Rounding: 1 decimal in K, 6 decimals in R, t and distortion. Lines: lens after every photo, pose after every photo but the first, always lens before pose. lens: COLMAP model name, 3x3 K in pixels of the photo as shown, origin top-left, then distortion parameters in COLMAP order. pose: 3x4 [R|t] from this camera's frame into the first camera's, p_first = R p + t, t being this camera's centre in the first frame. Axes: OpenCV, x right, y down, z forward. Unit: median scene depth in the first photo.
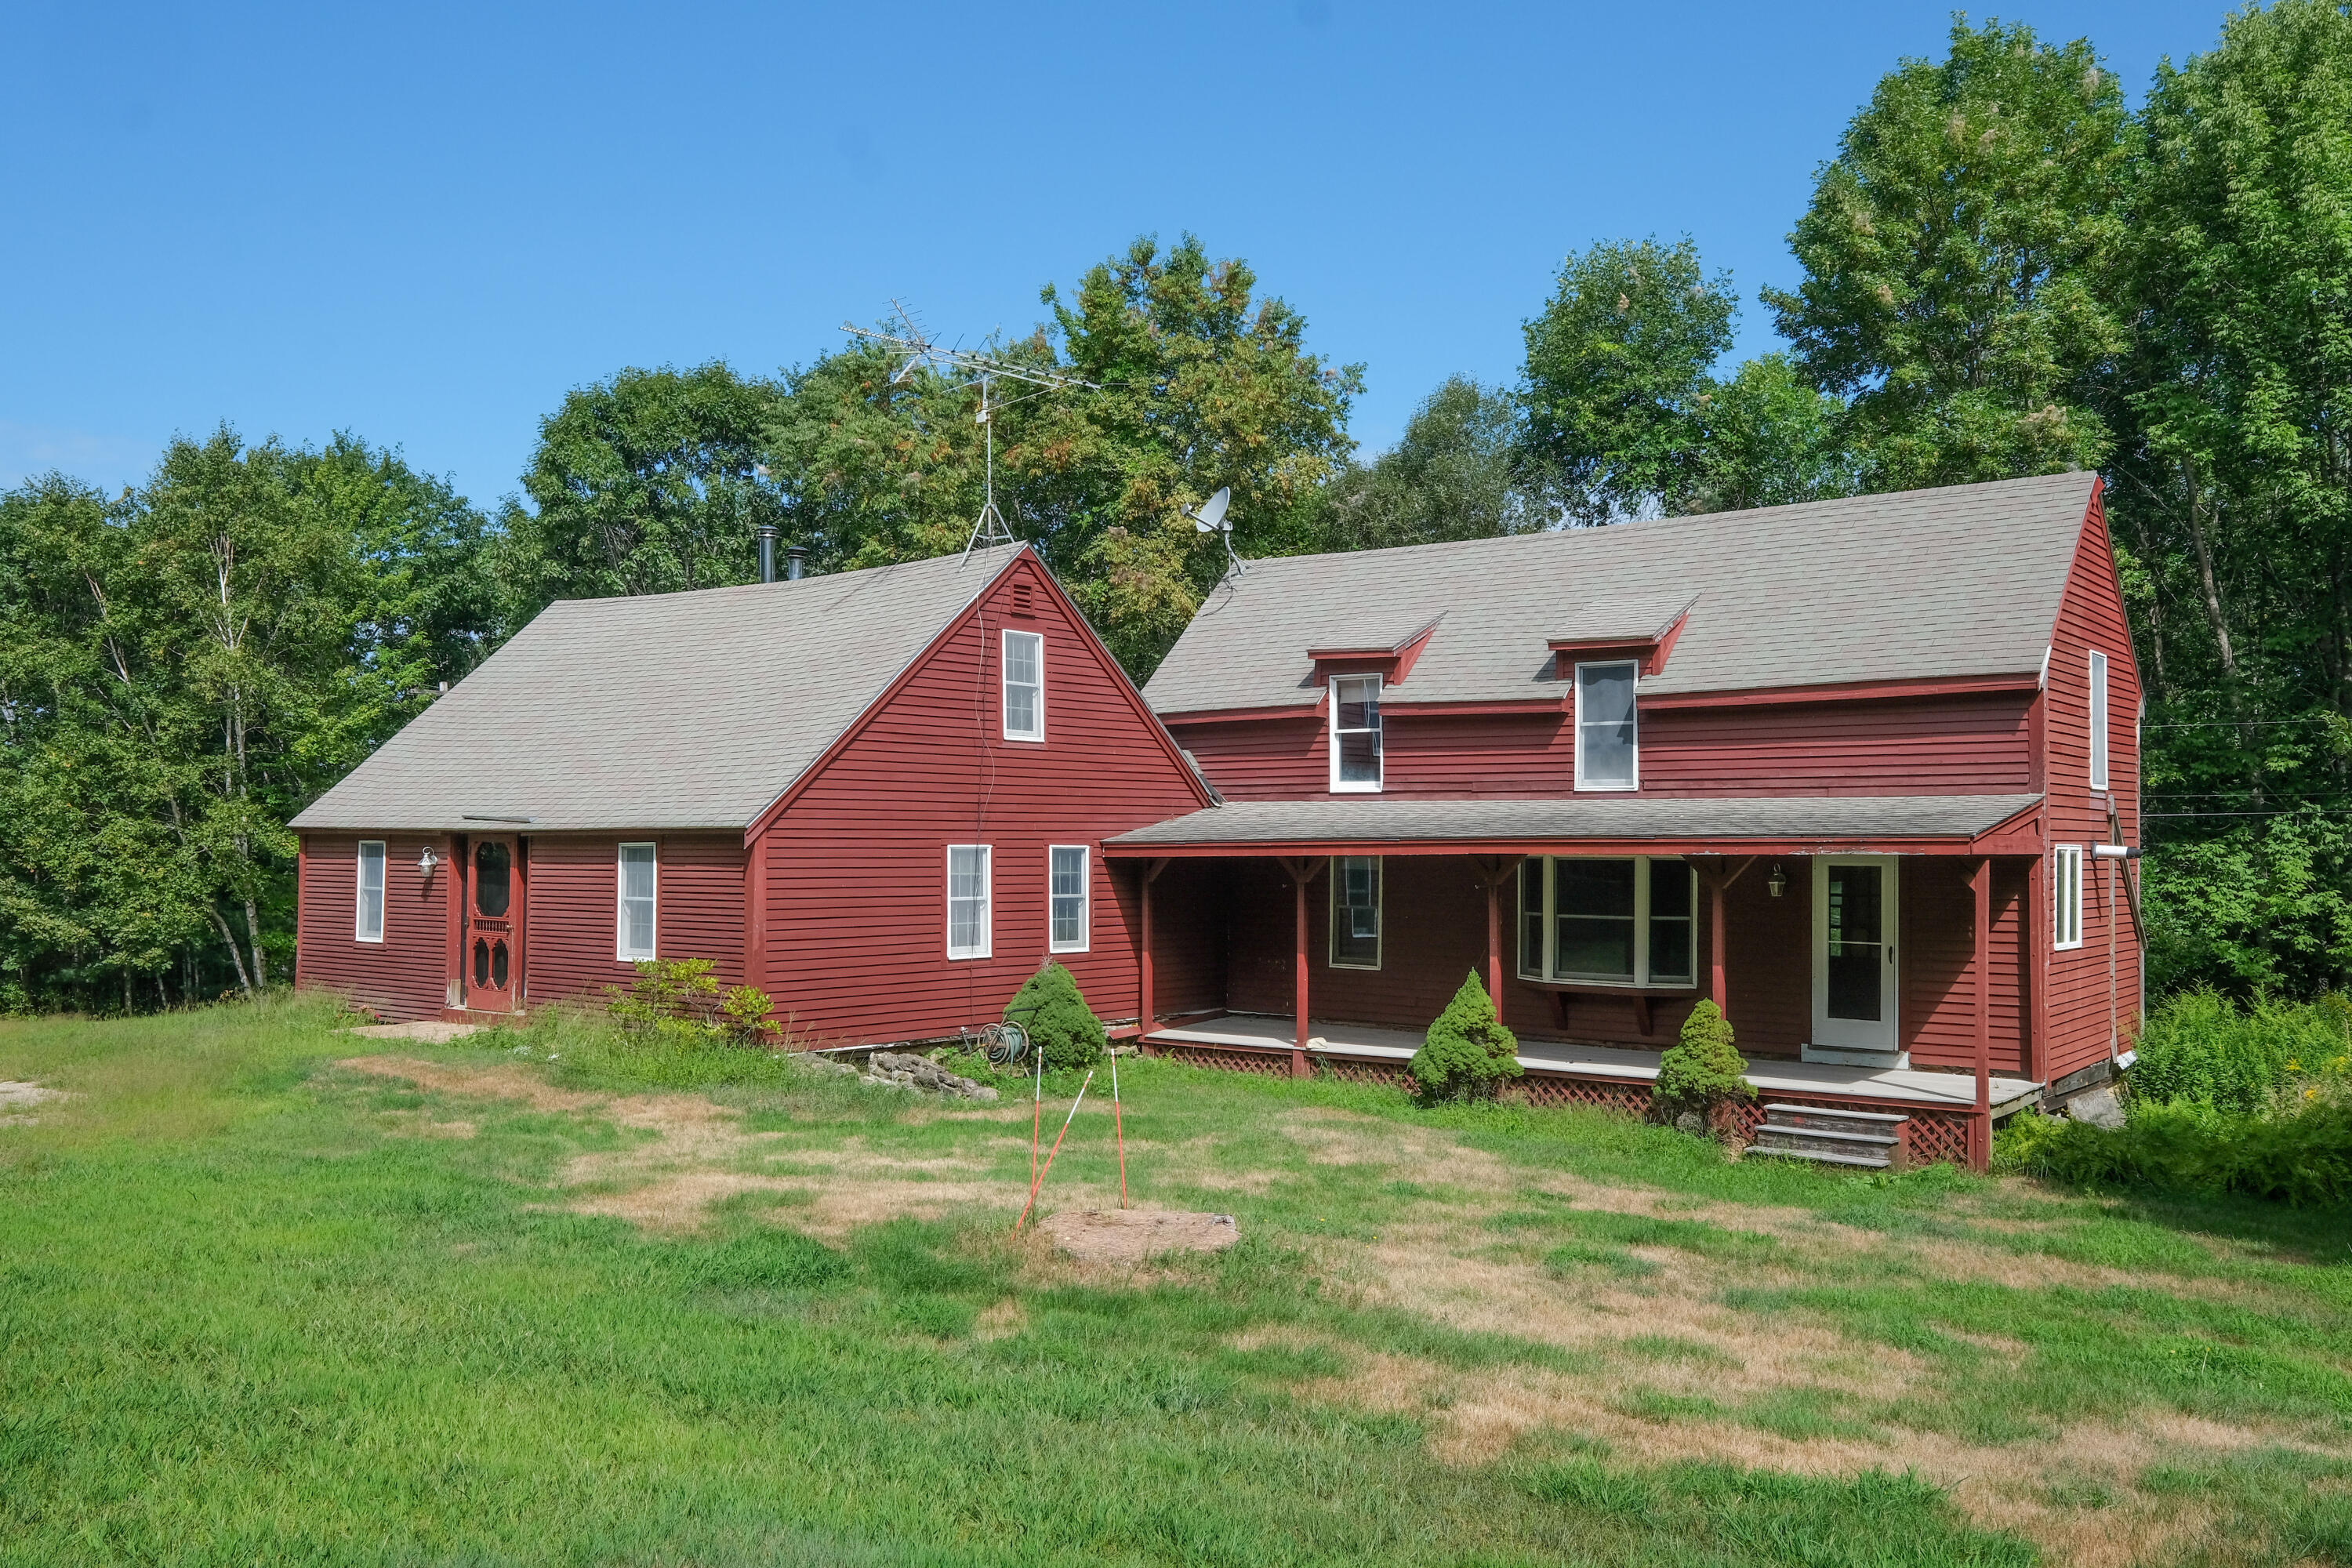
lens RADIAL K [[1907.7, 0, 1176.0], [0, 1907.7, 784.0], [0, 0, 1]] dist [0.030519, -0.000742]
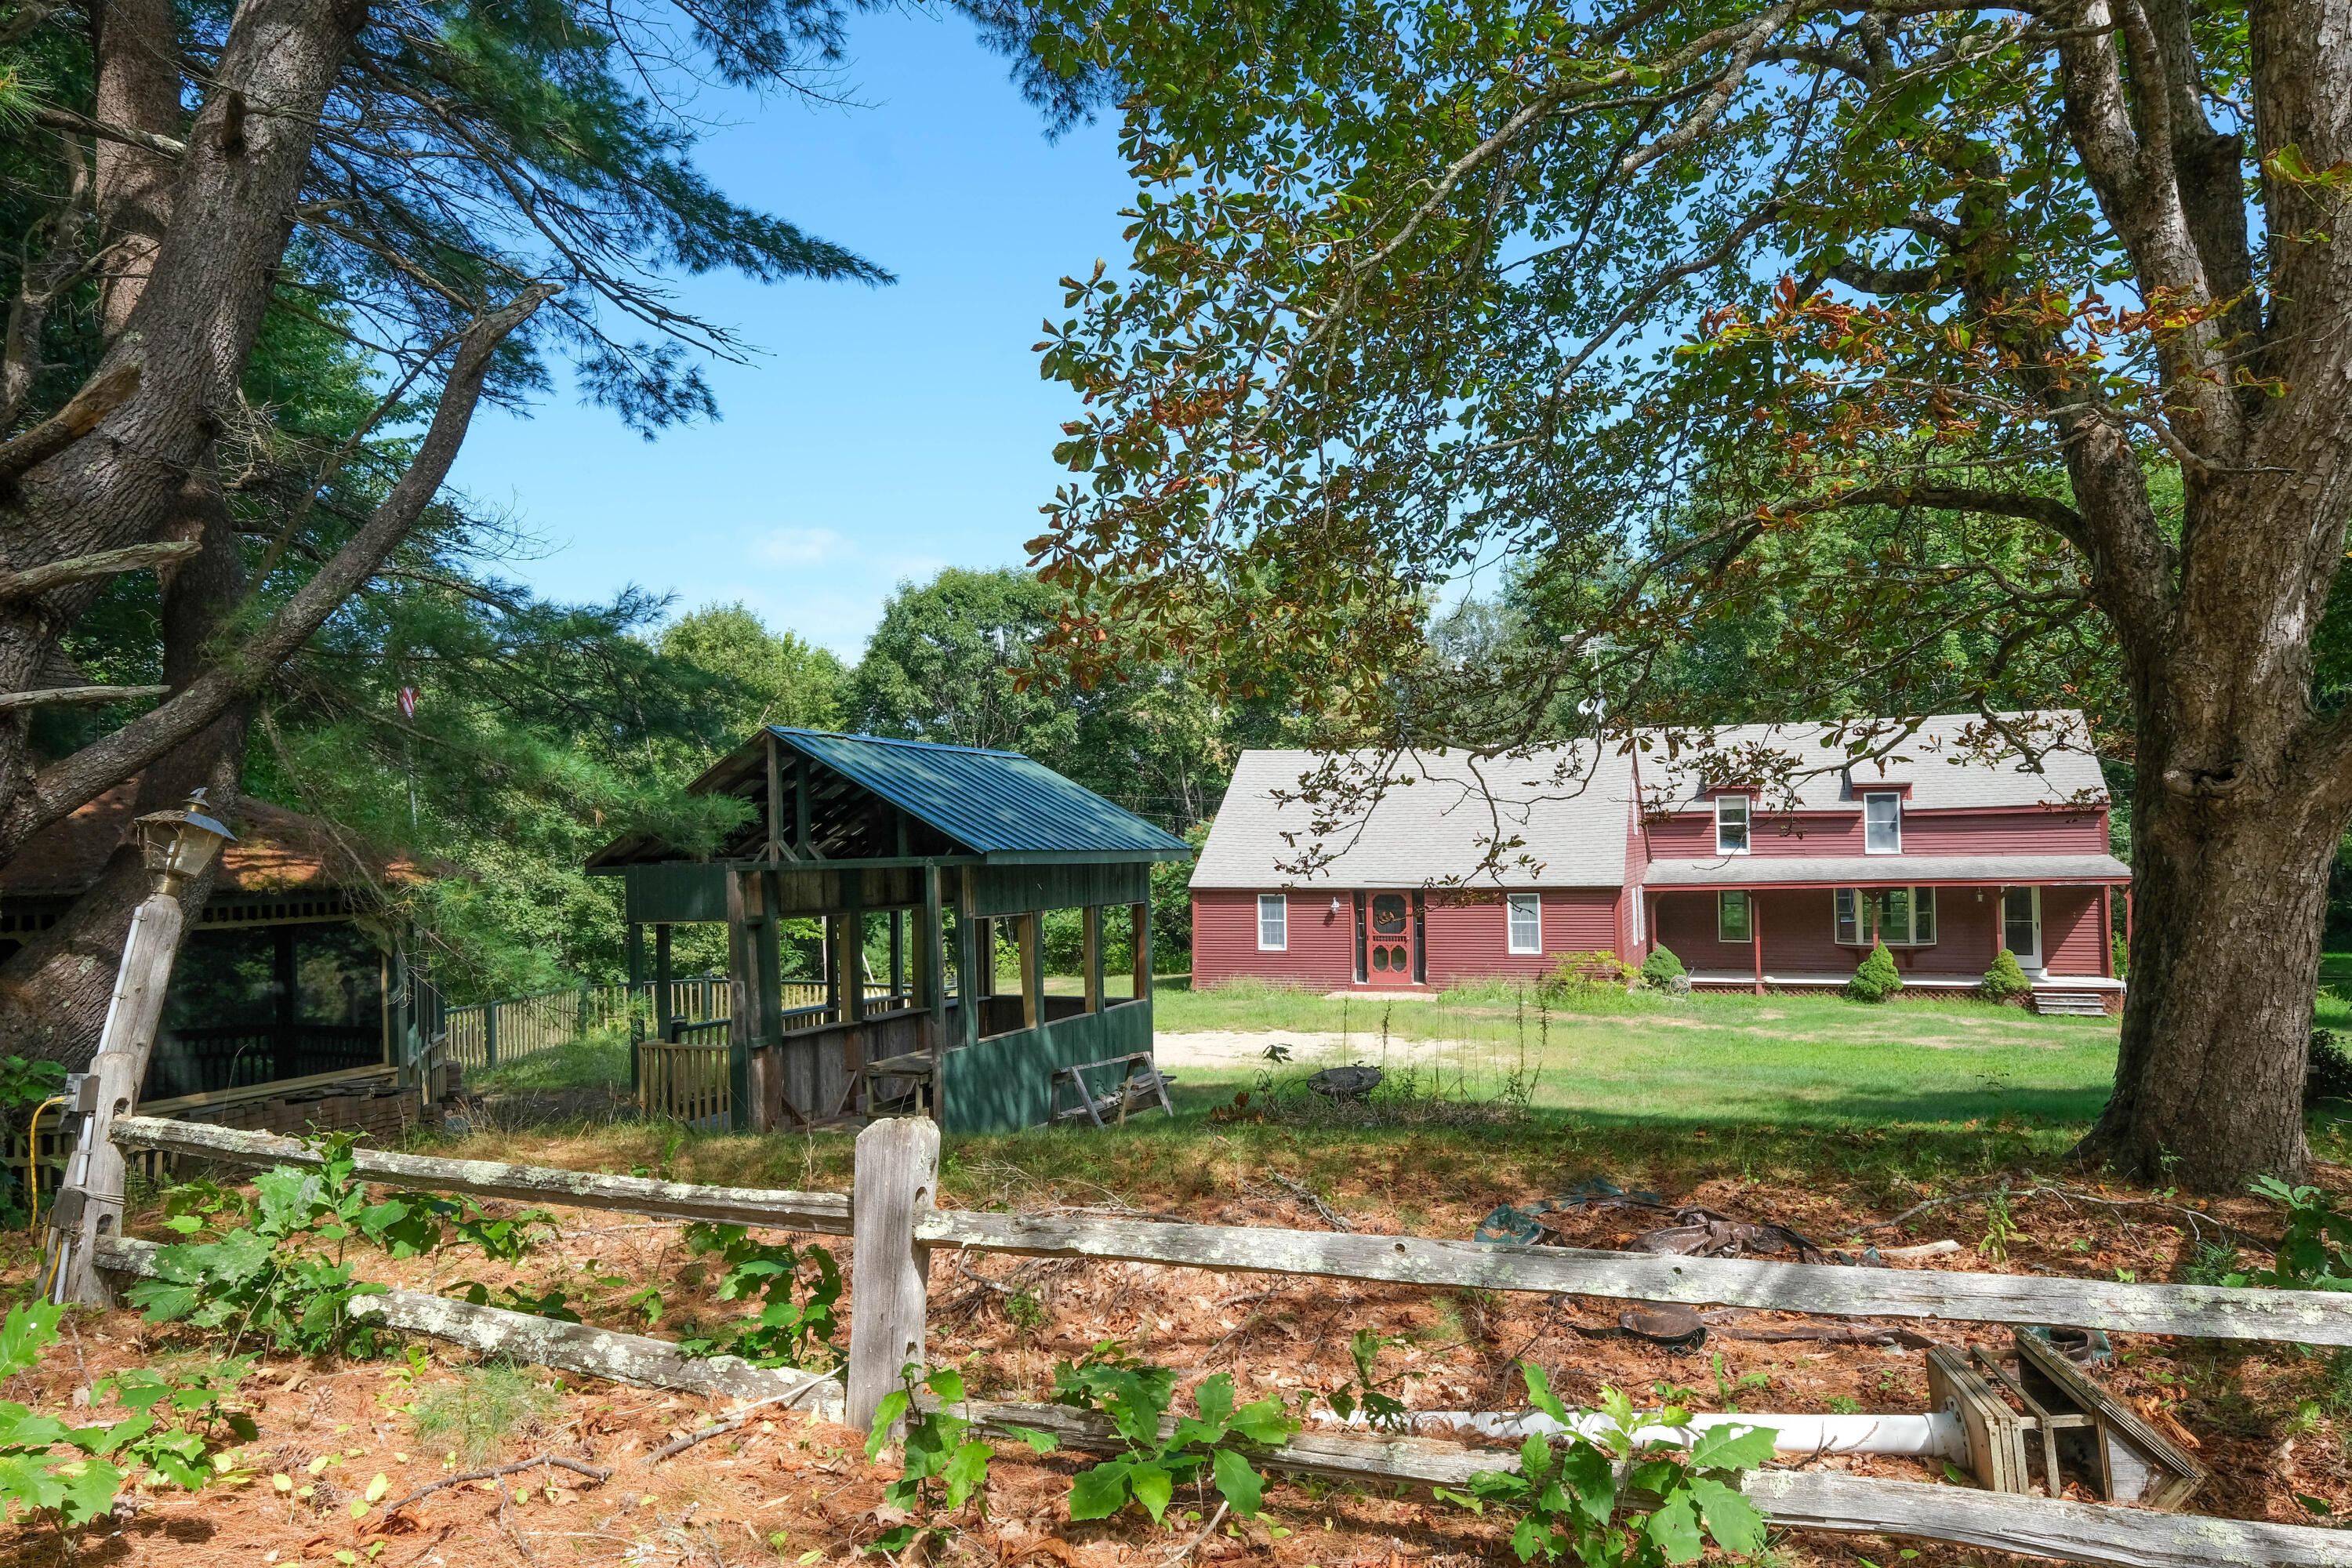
lens RADIAL K [[1387.4, 0, 1180.1], [0, 1387.4, 822.7], [0, 0, 1]] dist [0.001631, 0.000174]
pose [[0.956967, -0.017988, 0.289638, -0.949684], [0.013491, 0.999756, 0.017516, -0.067211], [-0.289883, -0.012855, 0.956976, -0.246779]]
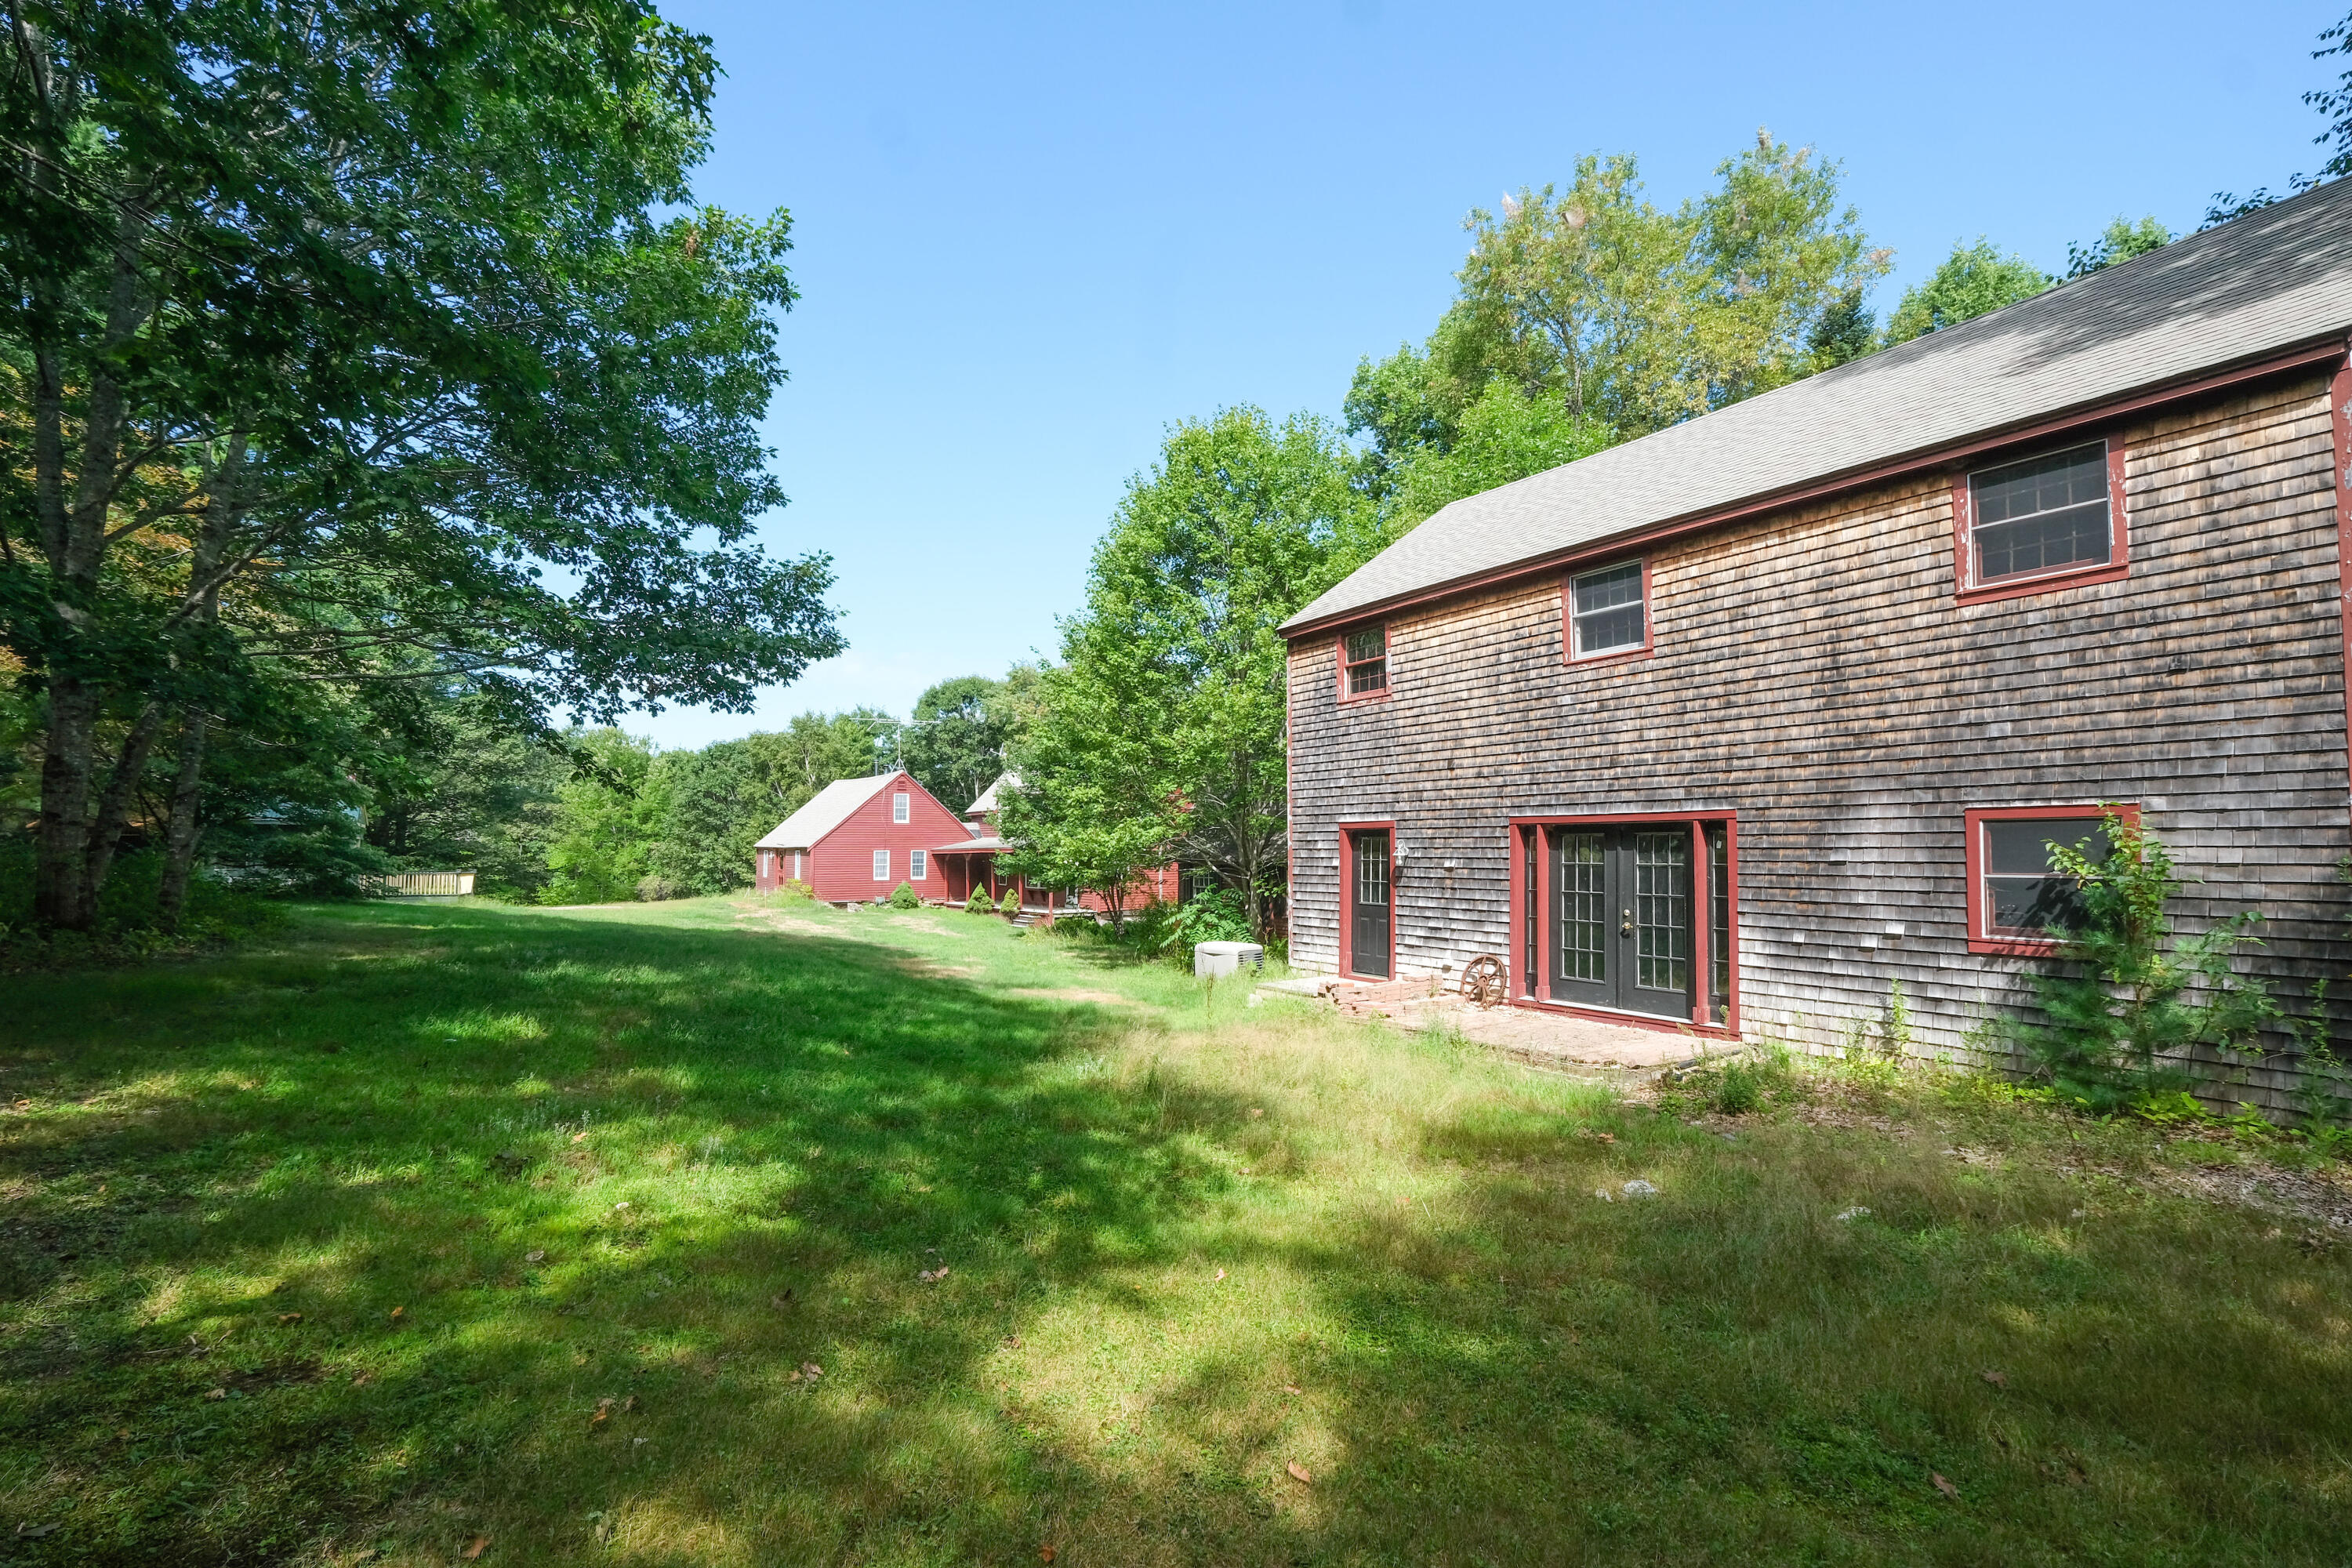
lens RADIAL K [[1041.8, 0, 1176.0], [0, 1041.8, 784.0], [0, 0, 1]] dist [-0.001403, -0.000027]
pose [[0.966852, -0.018269, -0.254684, 0.965239], [0.010021, 0.999384, -0.033647, -0.024314], [0.255141, 0.029979, 0.966439, -0.855491]]
